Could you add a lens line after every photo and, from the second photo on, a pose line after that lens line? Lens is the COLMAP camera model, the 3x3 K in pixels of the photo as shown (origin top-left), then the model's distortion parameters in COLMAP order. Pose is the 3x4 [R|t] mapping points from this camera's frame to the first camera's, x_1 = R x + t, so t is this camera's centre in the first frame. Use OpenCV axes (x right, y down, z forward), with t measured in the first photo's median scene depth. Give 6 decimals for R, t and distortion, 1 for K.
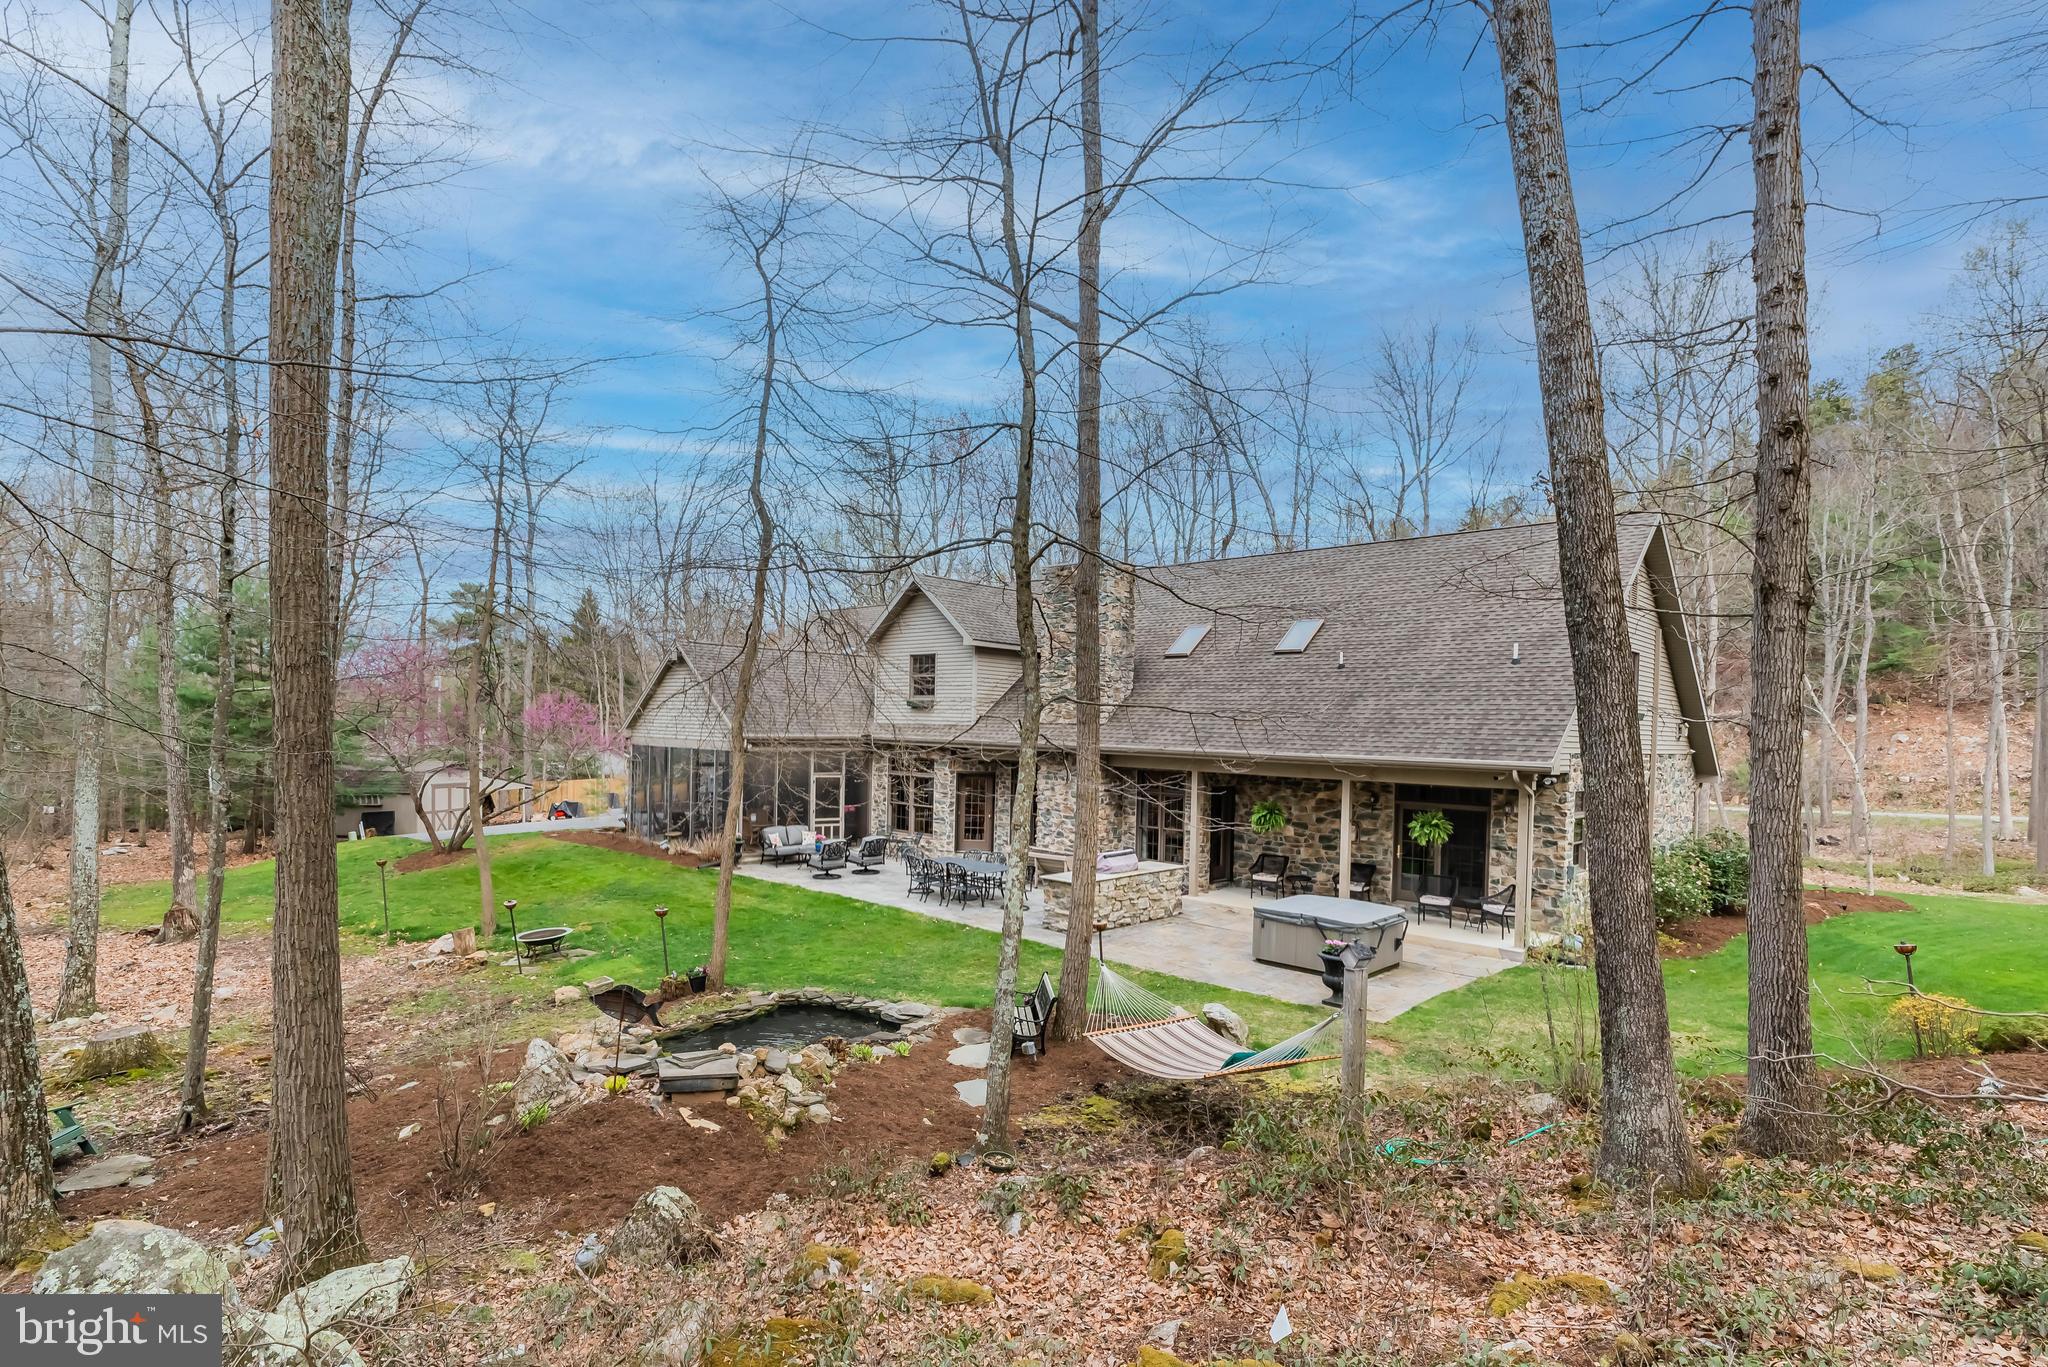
lens RADIAL K [[1026.8, 0, 976.1], [0, 1026.8, 725.6], [0, 0, 1]] dist [-0.006415, -0.000189]
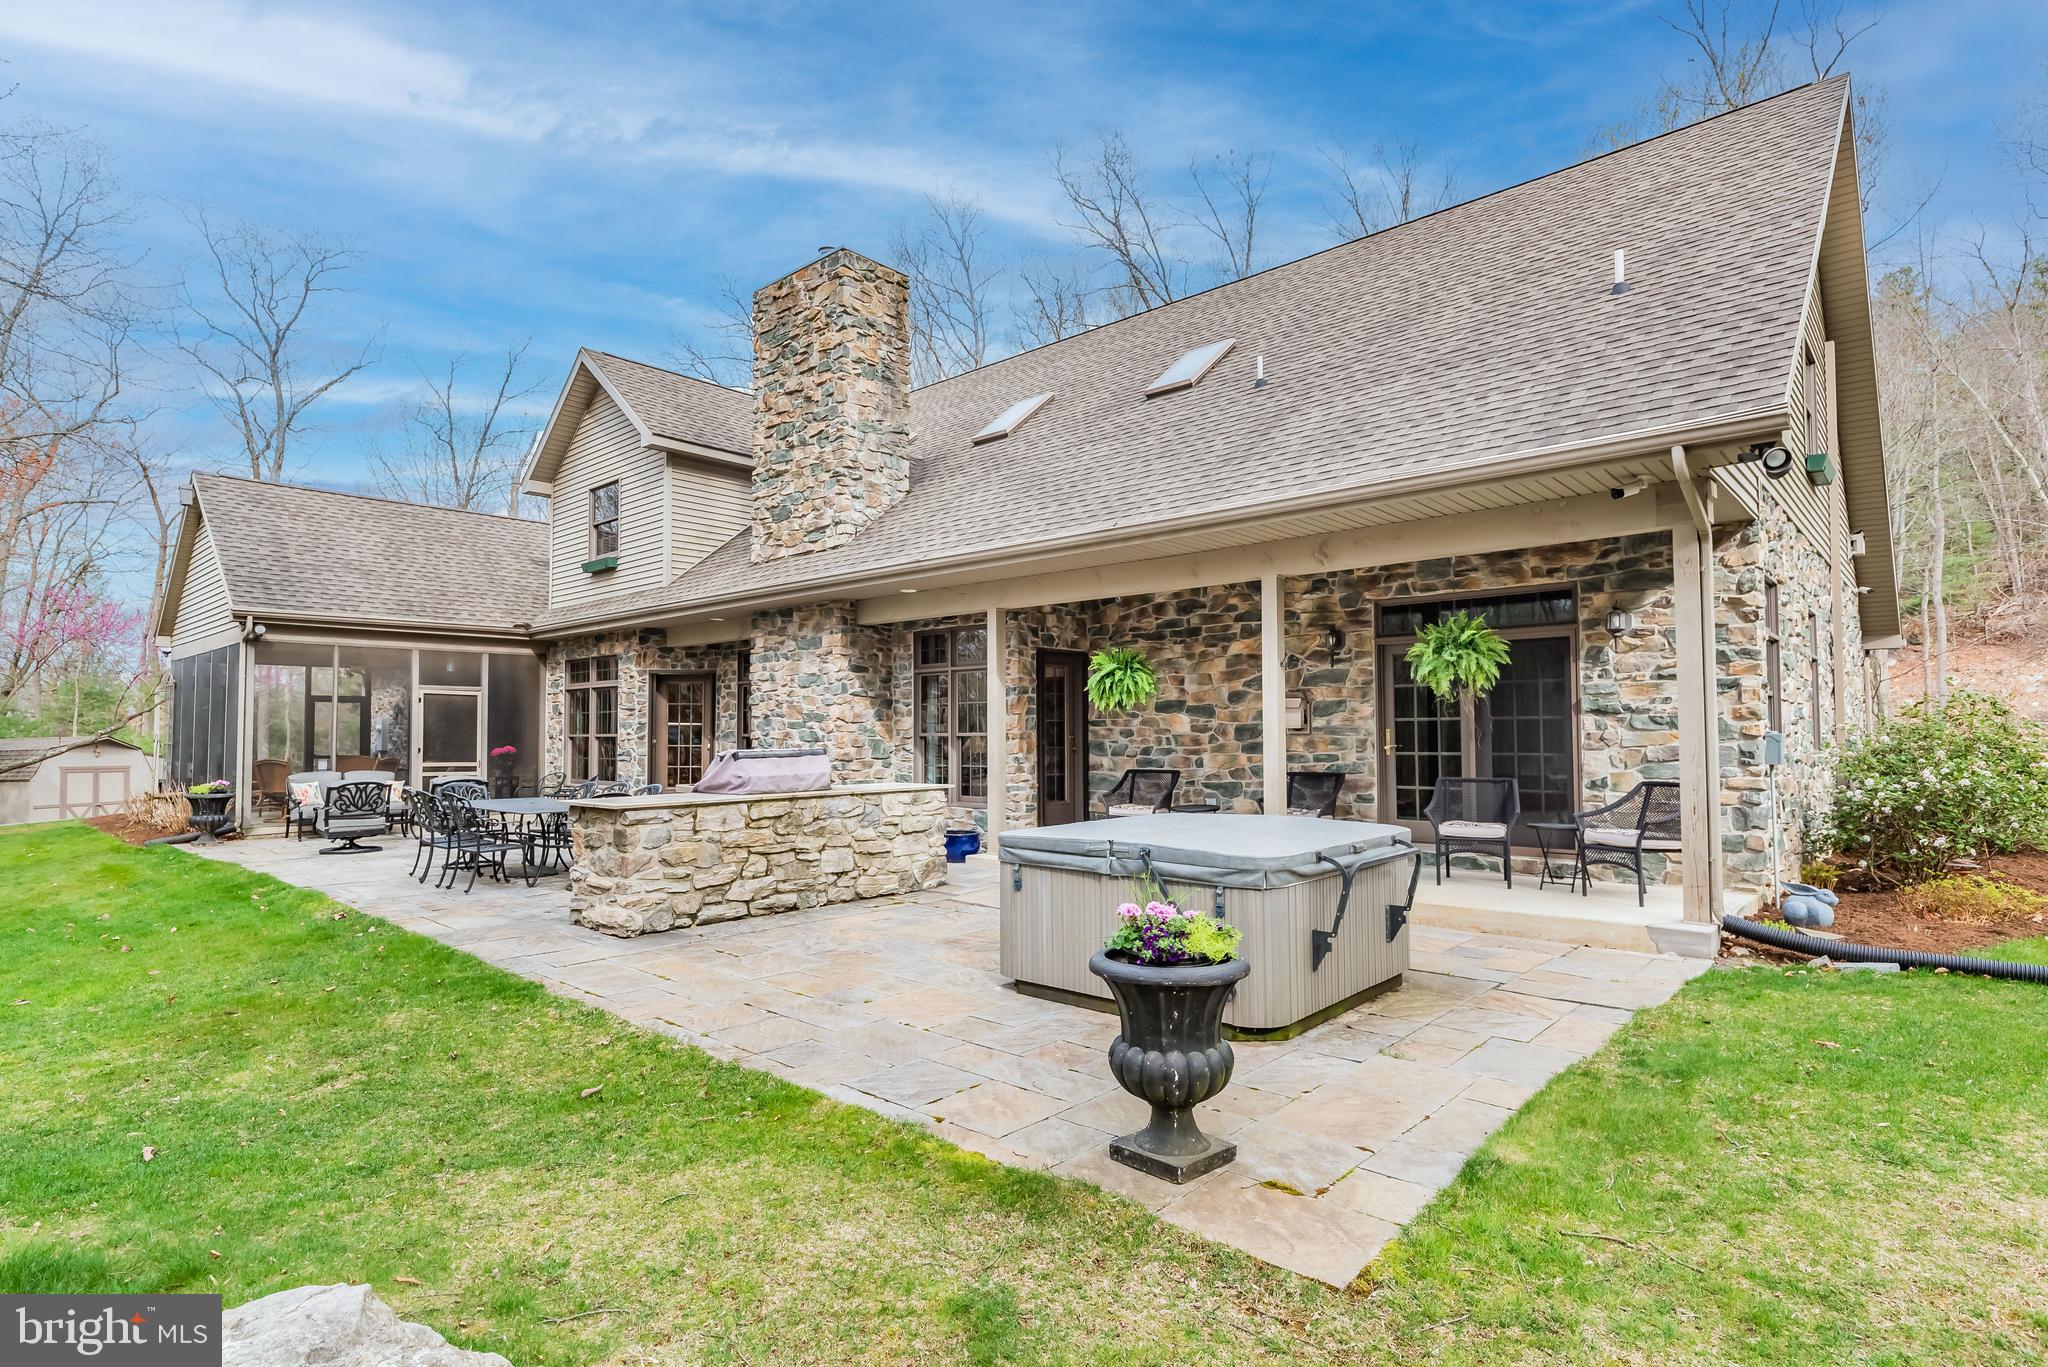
lens RADIAL K [[1026.8, 0, 1027.8], [0, 1026.8, 689.5], [0, 0, 1]] dist [-0.006415, -0.000189]
pose [[0.998073, -0.024925, 0.056824, 0.210221], [0.027710, 0.998426, -0.048759, 0.115479], [-0.055520, 0.050240, 0.997193, 0.512349]]
